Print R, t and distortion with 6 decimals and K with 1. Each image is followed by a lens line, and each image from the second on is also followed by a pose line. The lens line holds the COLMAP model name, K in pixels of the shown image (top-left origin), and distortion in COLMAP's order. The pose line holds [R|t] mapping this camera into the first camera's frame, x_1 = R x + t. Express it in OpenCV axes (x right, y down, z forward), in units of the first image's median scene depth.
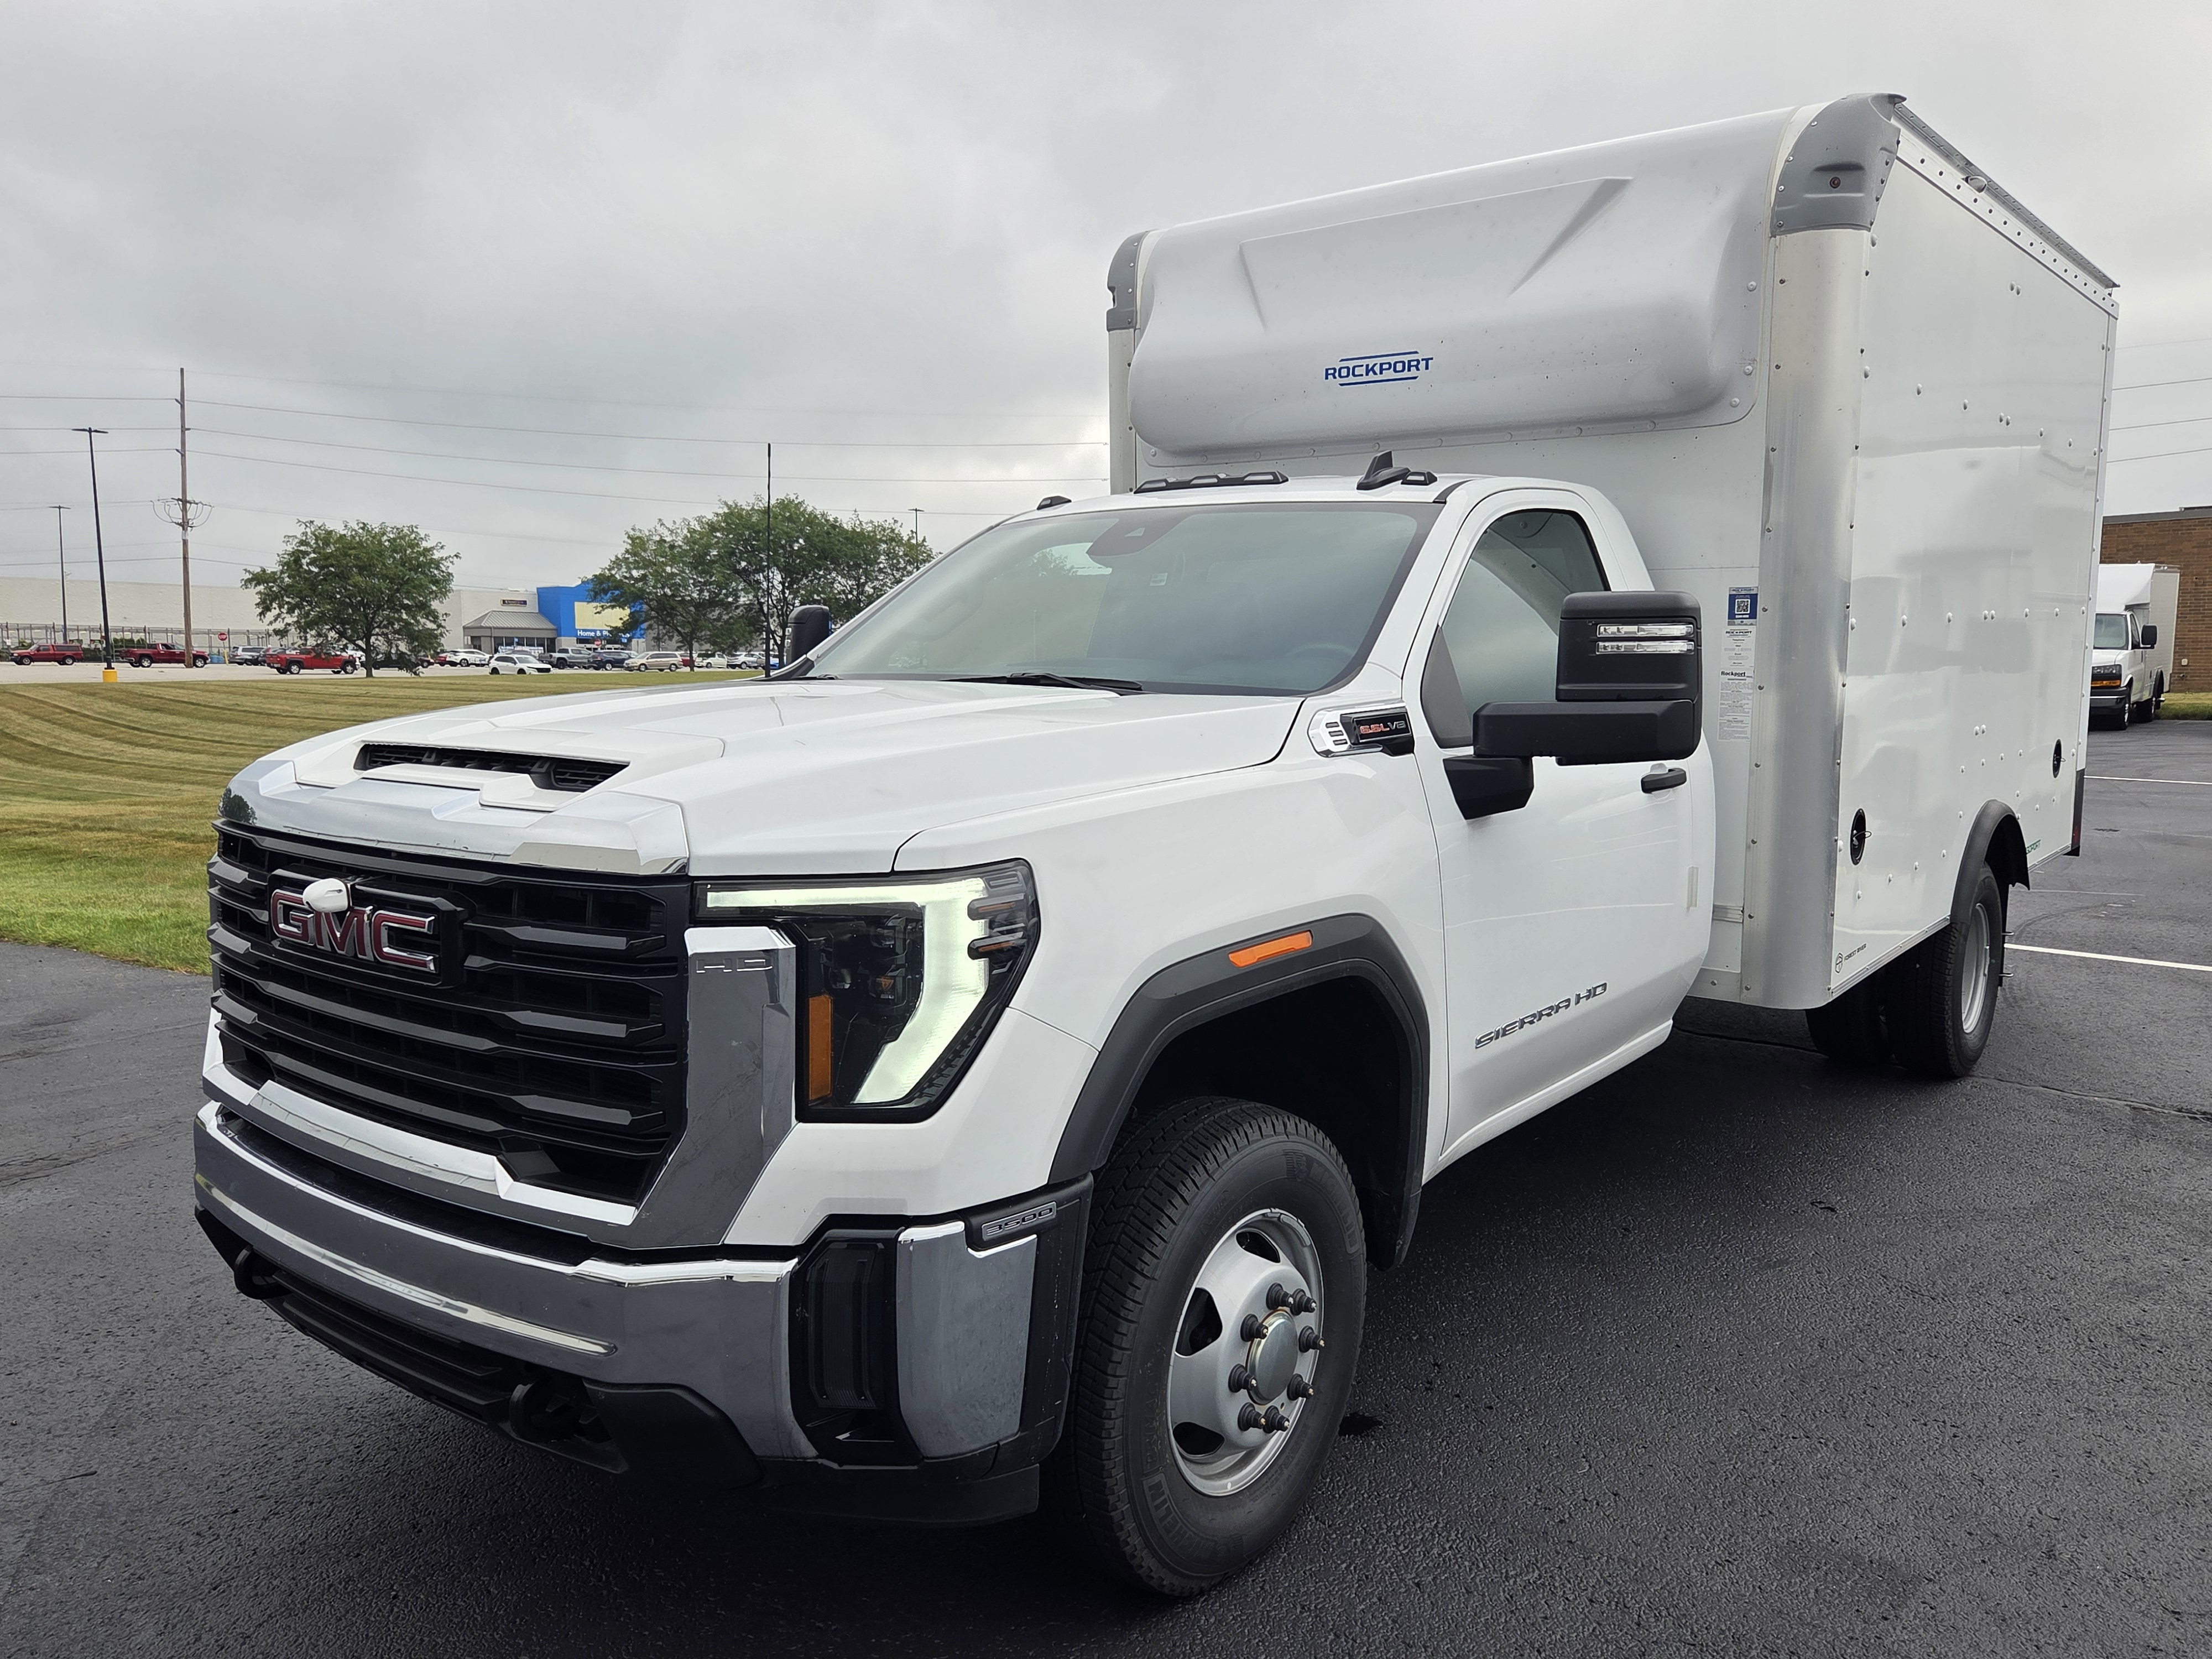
lens RADIAL K [[1668.1, 0, 1120.5], [0, 1668.1, 824.4], [0, 0, 1]] dist [0.069614, -0.056316]
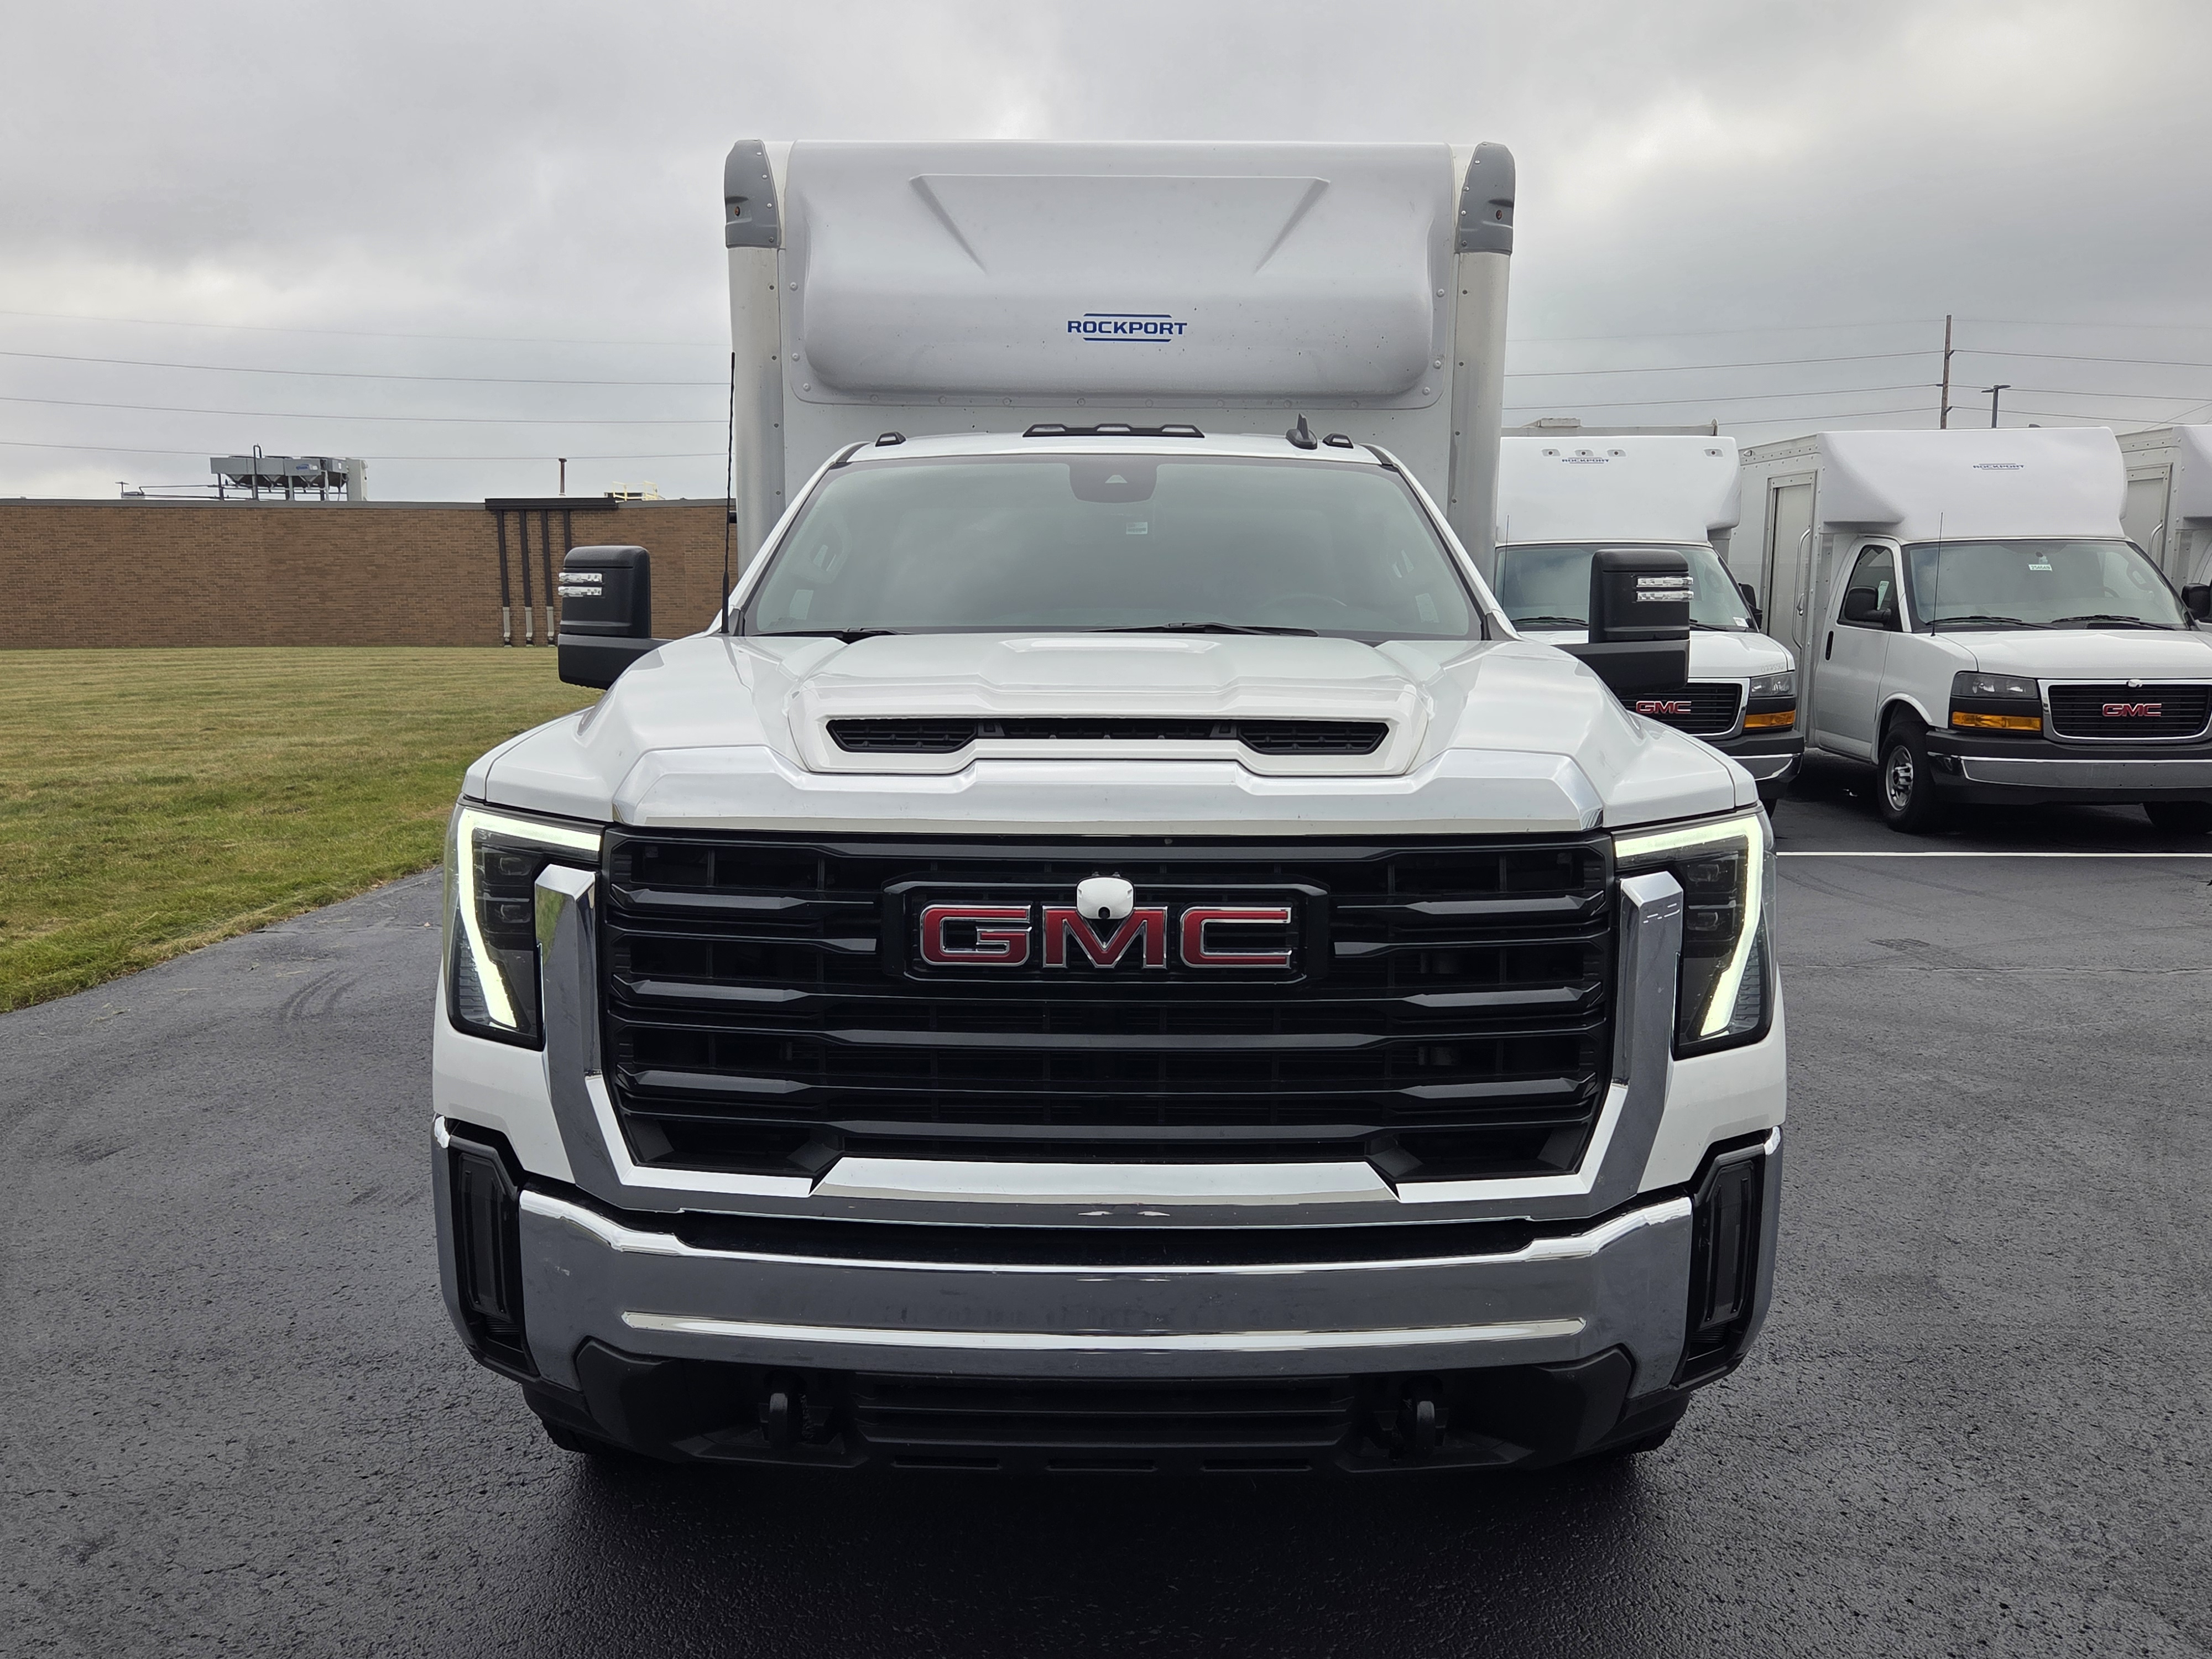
lens RADIAL K [[1668.1, 0, 1120.5], [0, 1668.1, 824.4], [0, 0, 1]] dist [0.069614, -0.056316]
pose [[0.790595, -0.081116, 0.606942, -0.574413], [0.065595, 0.996703, 0.047763, -0.019284], [-0.608815, 0.002051, 0.793309, 0.213399]]
